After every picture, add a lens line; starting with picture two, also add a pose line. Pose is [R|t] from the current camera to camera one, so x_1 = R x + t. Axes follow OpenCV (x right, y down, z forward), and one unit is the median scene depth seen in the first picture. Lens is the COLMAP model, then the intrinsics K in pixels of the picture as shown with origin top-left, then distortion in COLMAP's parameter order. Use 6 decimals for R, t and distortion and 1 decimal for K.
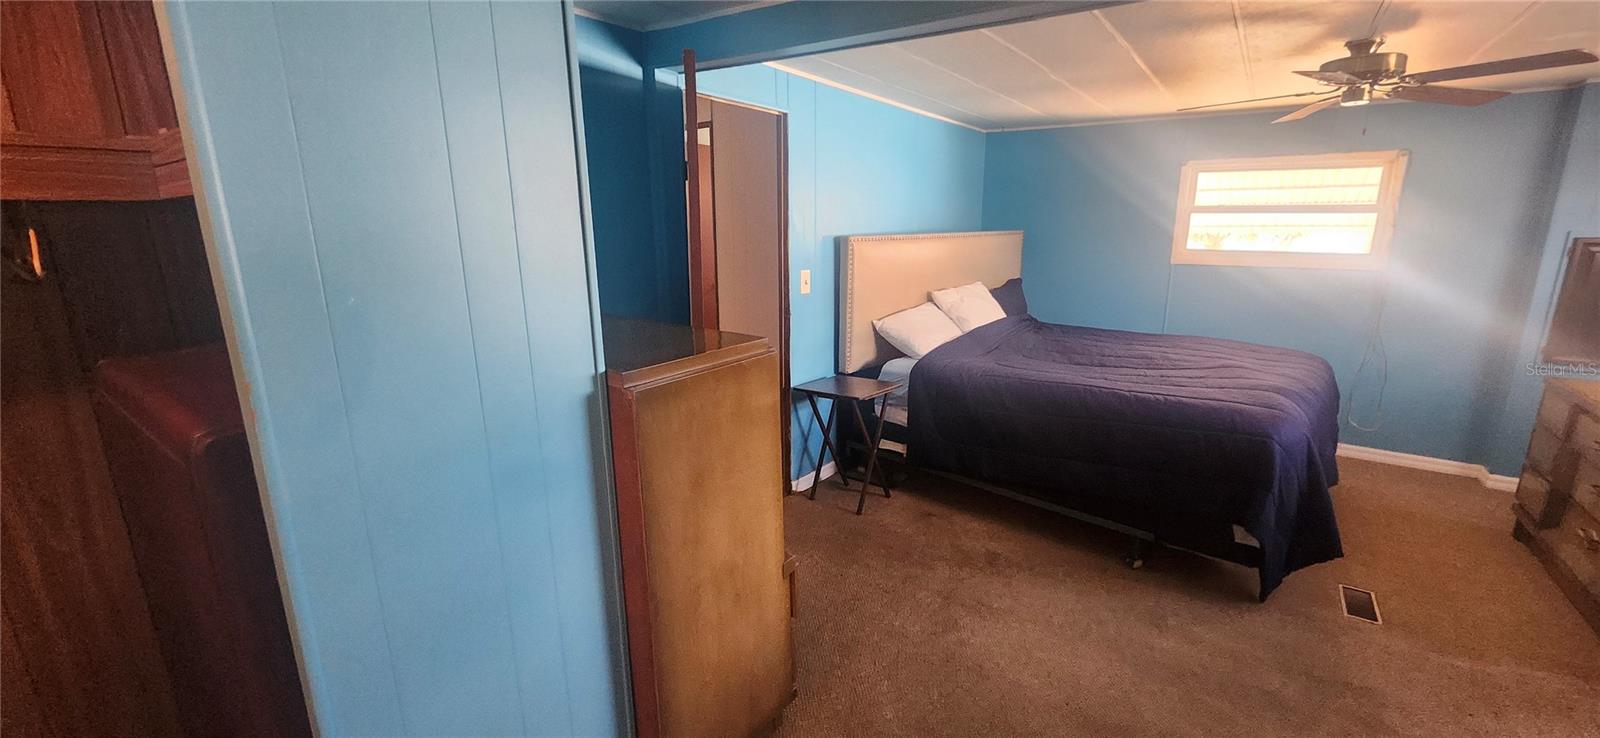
lens RADIAL K [[629.3, 0, 801.8], [0, 629.3, 366.2], [0, 0, 1]] dist [-0.001323, 0.001683]
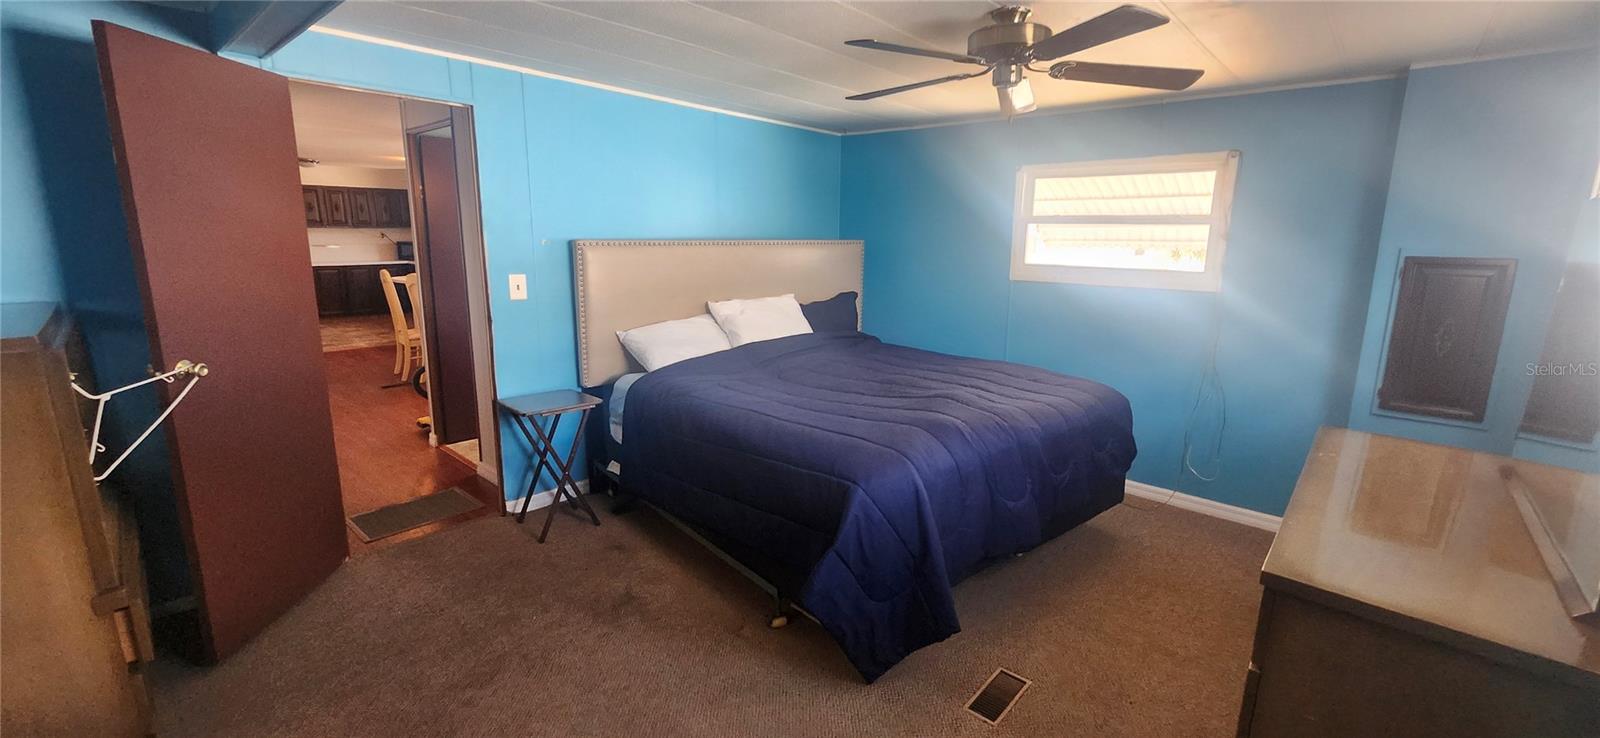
lens RADIAL K [[629.3, 0, 801.3], [0, 629.3, 360.5], [0, 0, 1]] dist [-0.001323, 0.001683]
pose [[0.994468, 0.036457, -0.098509, 0.452582], [-0.039482, 0.998801, -0.028936, -0.012491], [0.097336, 0.032665, 0.994715, 0.101370]]
